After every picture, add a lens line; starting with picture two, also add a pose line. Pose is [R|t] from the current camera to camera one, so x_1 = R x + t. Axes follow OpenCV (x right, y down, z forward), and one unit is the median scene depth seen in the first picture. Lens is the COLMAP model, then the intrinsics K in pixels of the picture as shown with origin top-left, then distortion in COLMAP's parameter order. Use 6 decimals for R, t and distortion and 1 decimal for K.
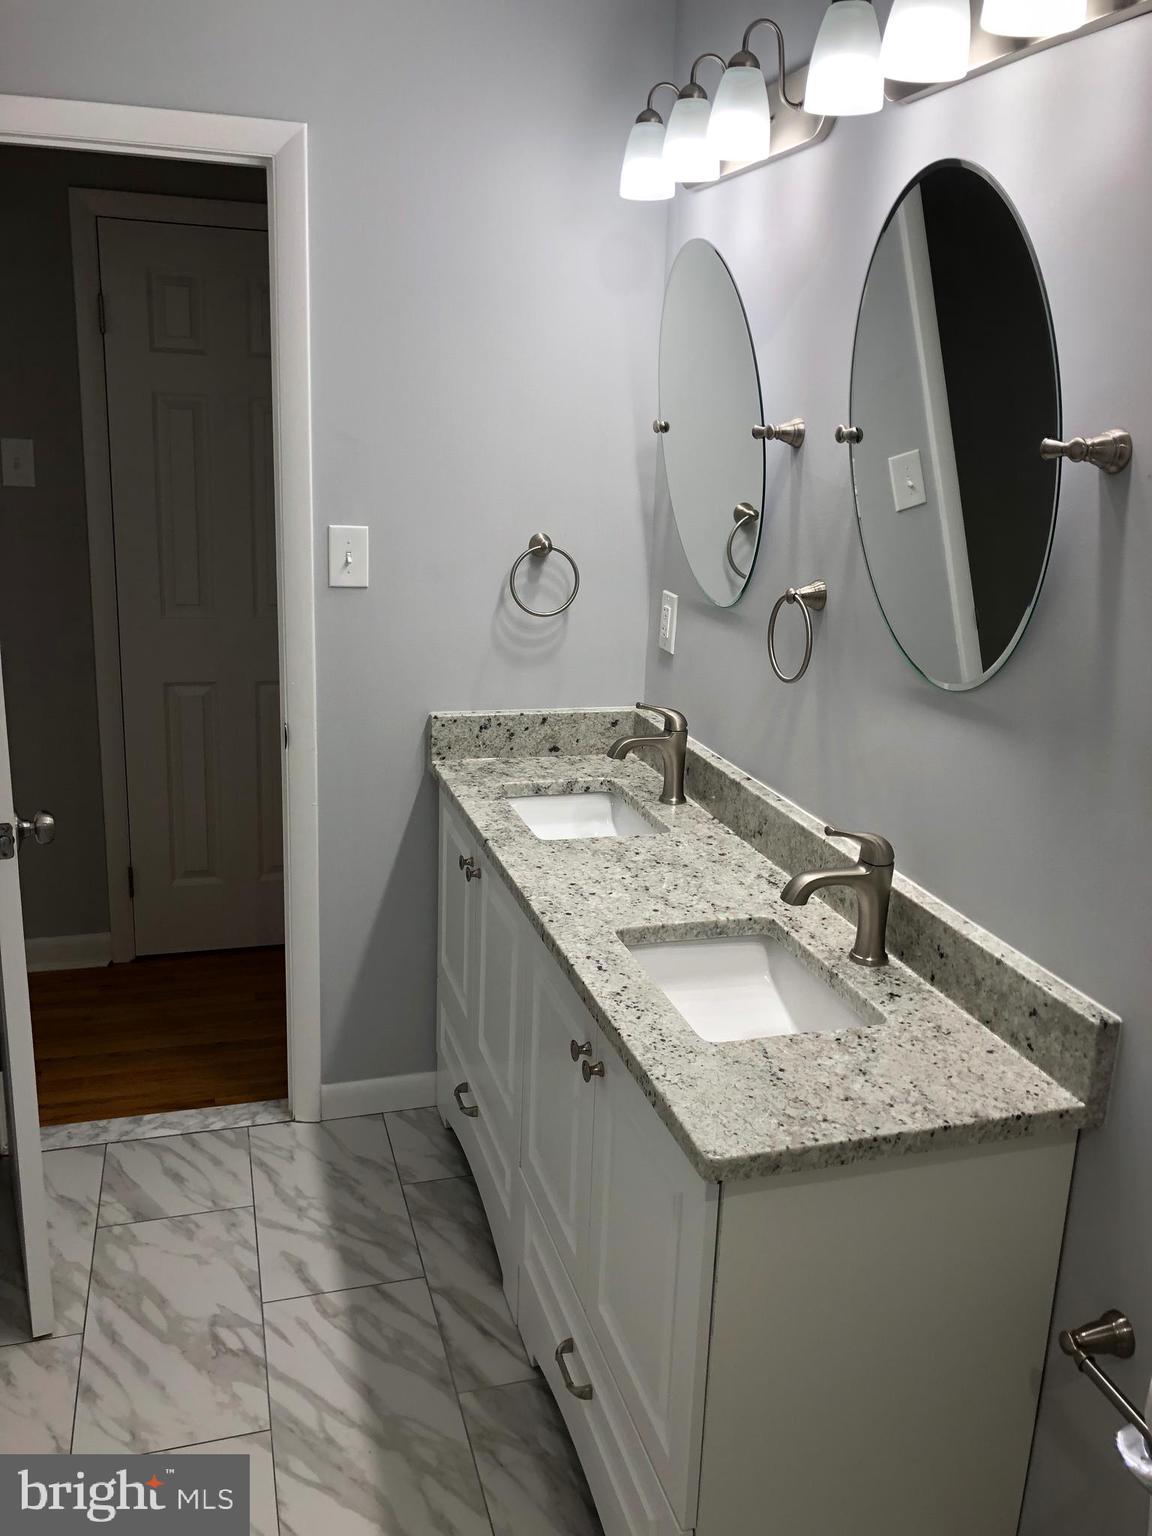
lens RADIAL K [[1260.2, 0, 571.8], [0, 1260.2, 769.1], [0, 0, 1]] dist [0.021466, -0.001116]
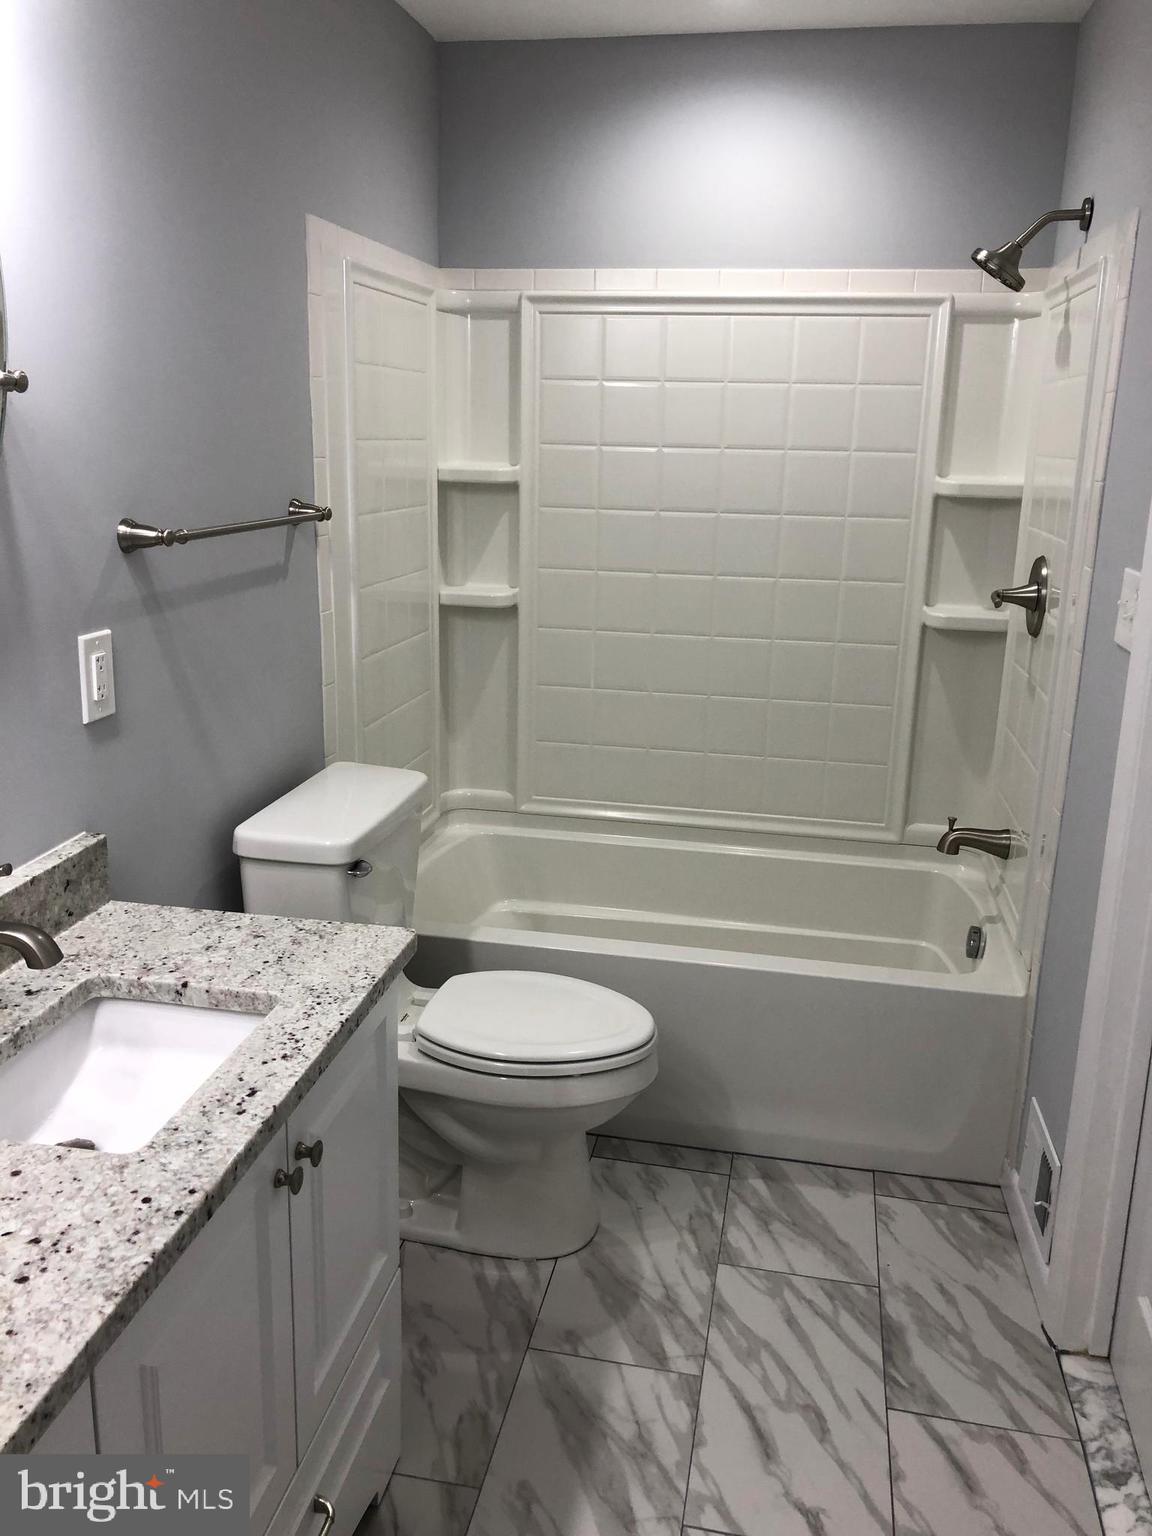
lens RADIAL K [[1260.2, 0, 573.7], [0, 1260.2, 759.9], [0, 0, 1]] dist [0.021466, -0.001116]
pose [[-0.888195, -0.175016, 0.424828, -0.391071], [0.065612, 0.866823, 0.494280, -0.339480], [-0.454758, 0.466891, -0.758425, 1.244729]]
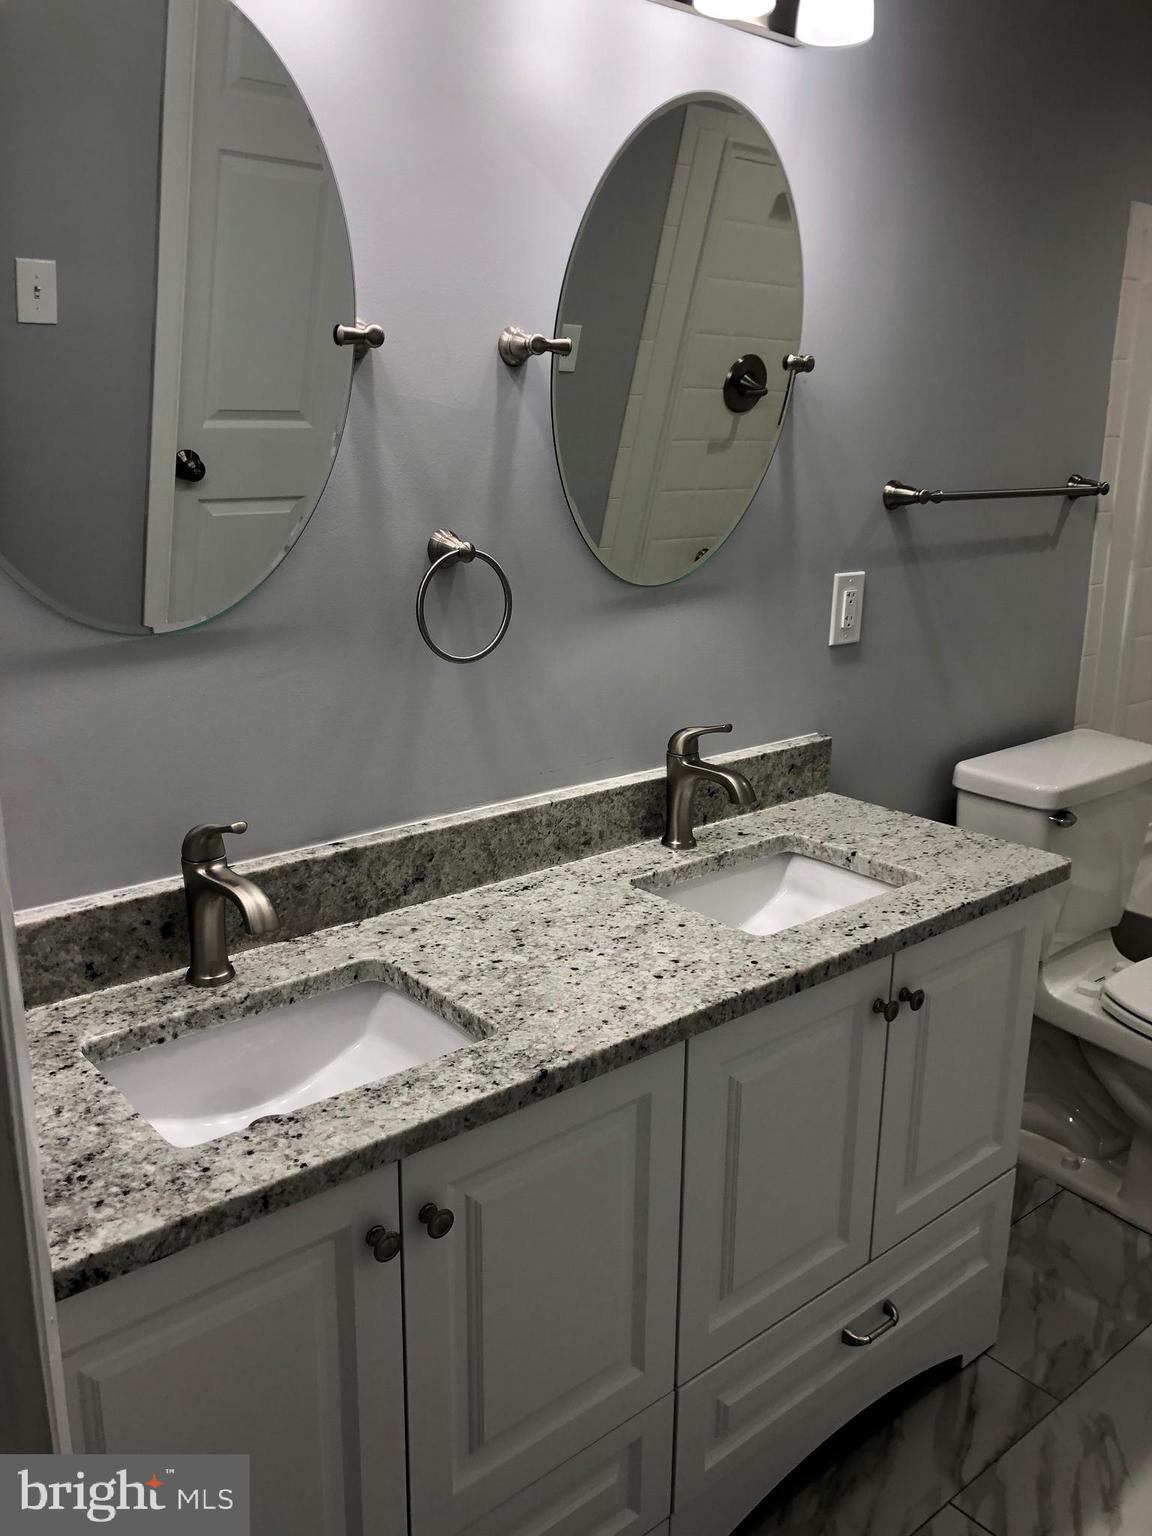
lens RADIAL K [[1260.2, 0, 570.5], [0, 1260.2, 767.6], [0, 0, 1]] dist [0.021466, -0.001116]
pose [[-0.399255, -0.278786, 0.873427, -0.605744], [0.224027, 0.894108, 0.387793, -0.323058], [-0.889049, 0.350499, -0.294521, 1.274936]]
